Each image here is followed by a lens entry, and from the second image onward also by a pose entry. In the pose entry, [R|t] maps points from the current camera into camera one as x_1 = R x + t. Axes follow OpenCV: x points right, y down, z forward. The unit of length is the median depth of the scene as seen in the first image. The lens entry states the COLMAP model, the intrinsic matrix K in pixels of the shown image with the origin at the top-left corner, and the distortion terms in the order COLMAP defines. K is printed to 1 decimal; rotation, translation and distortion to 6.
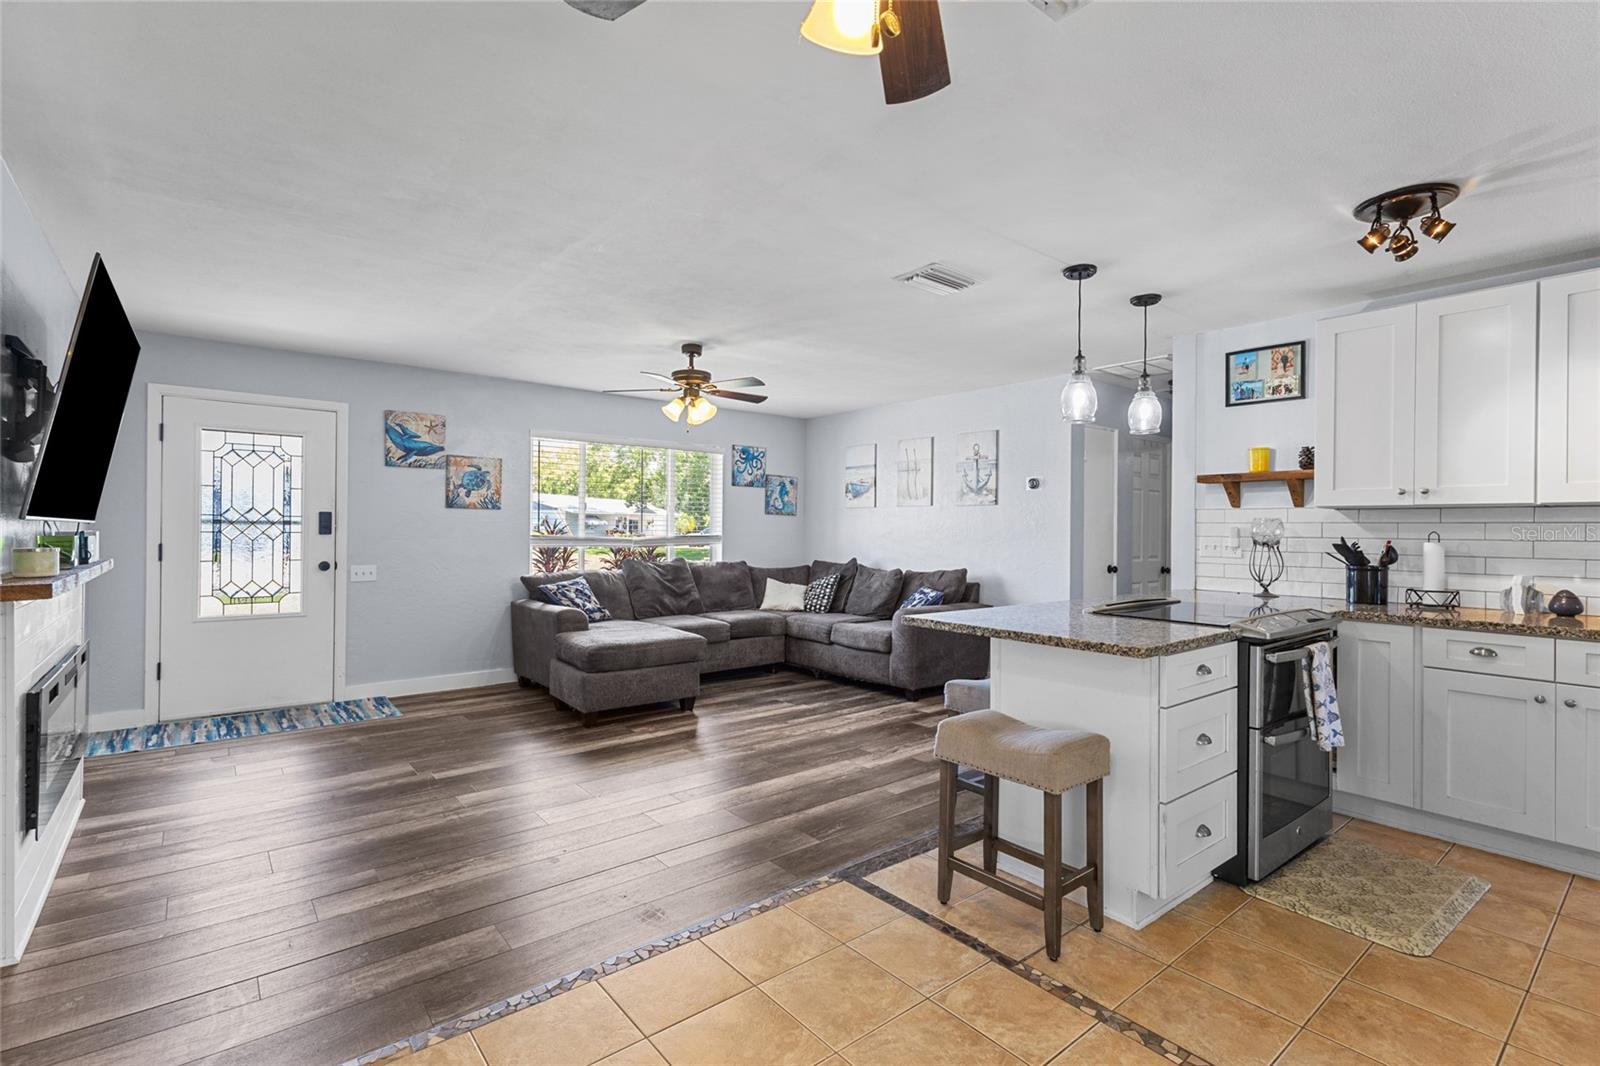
lens RADIAL K [[738.1, 0, 795.8], [0, 738.1, 526.9], [0, 0, 1]] dist [0.004325, 0.000288]
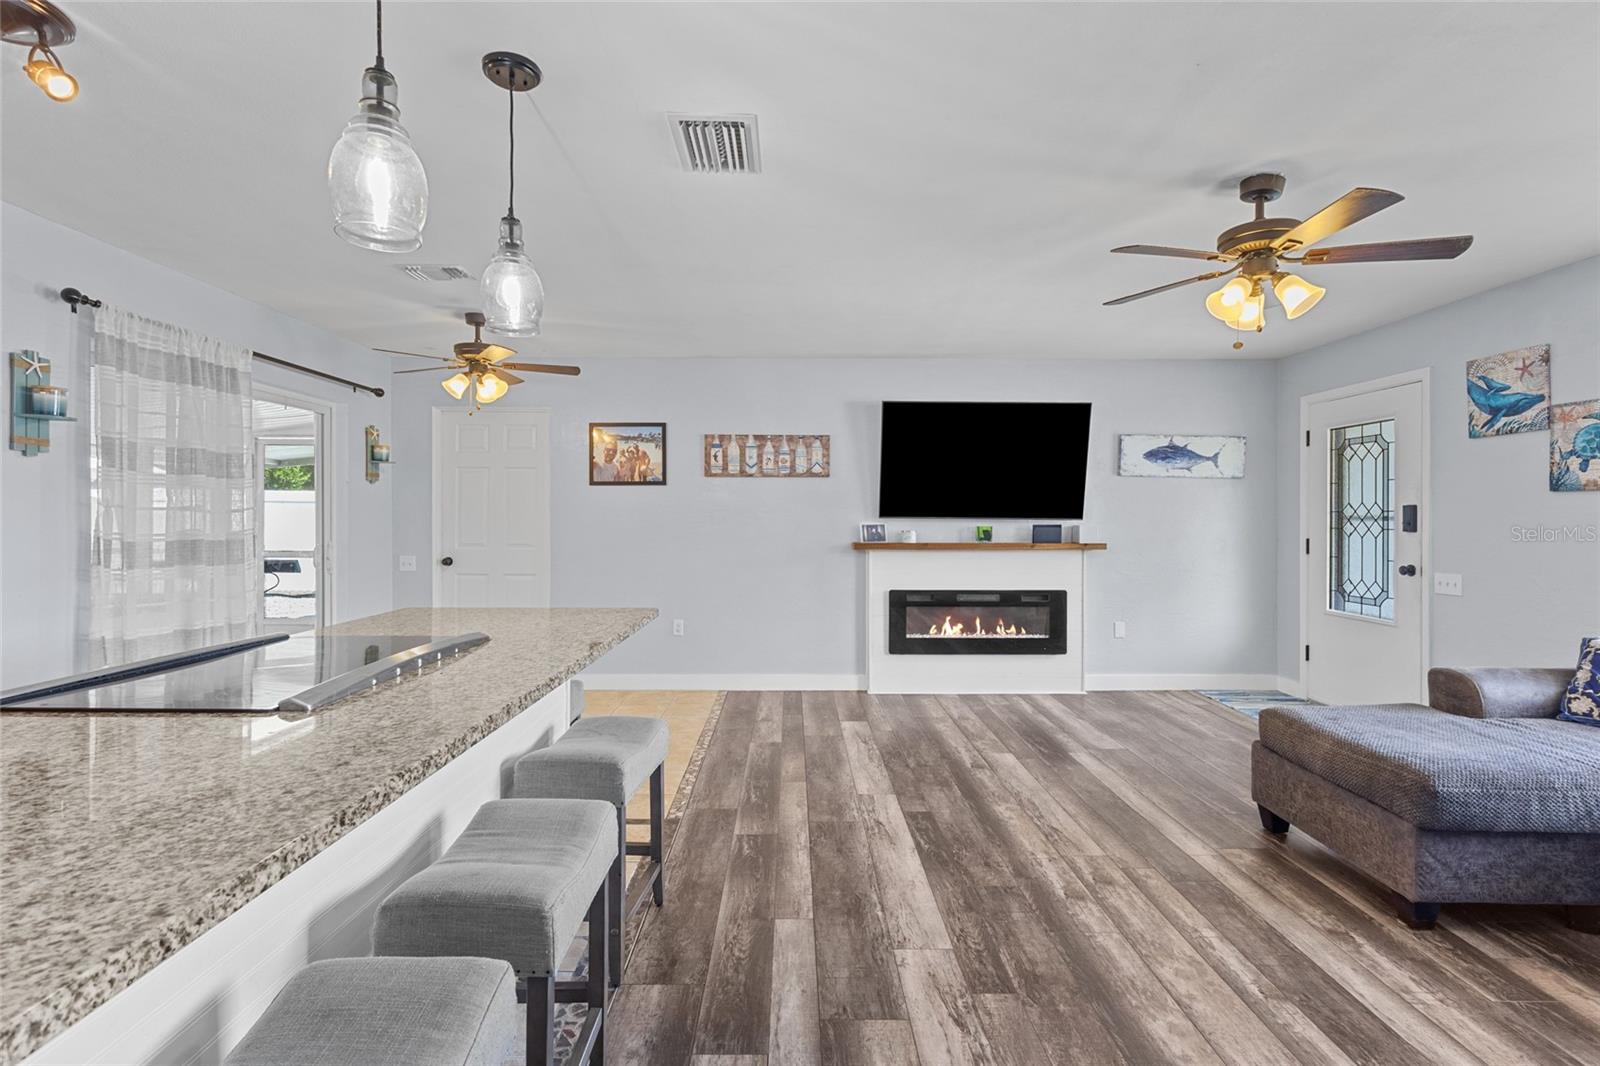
lens RADIAL K [[738.1, 0, 796.2], [0, 738.1, 522.0], [0, 0, 1]] dist [0.004325, 0.000288]
pose [[-0.624877, -0.005914, -0.780701, 0.465427], [-0.005974, 0.999978, -0.002793, 0.005558], [0.780700, 0.002918, -0.624899, 1.032428]]
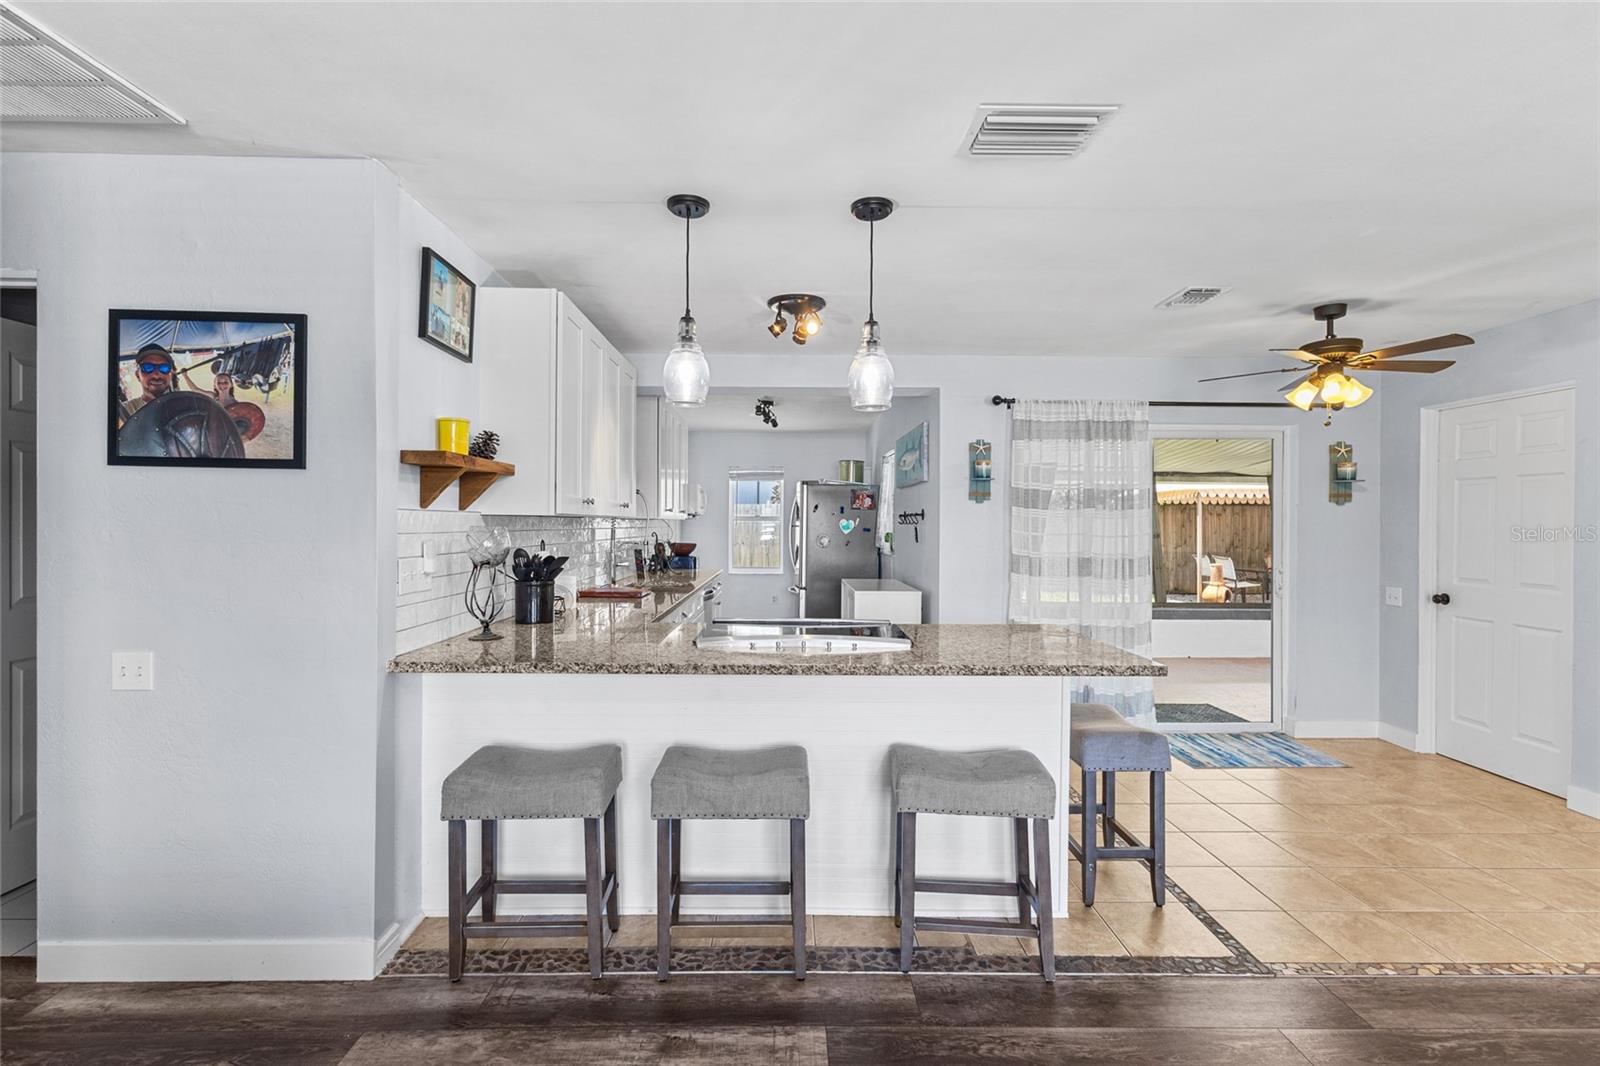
lens RADIAL K [[738.1, 0, 794.6], [0, 738.1, 530.8], [0, 0, 1]] dist [0.004325, 0.000288]
pose [[-0.785787, -0.018869, 0.618210, -0.017336], [-0.014292, 0.999822, 0.012351, -0.016441], [-0.618332, 0.000870, -0.785916, 1.101938]]
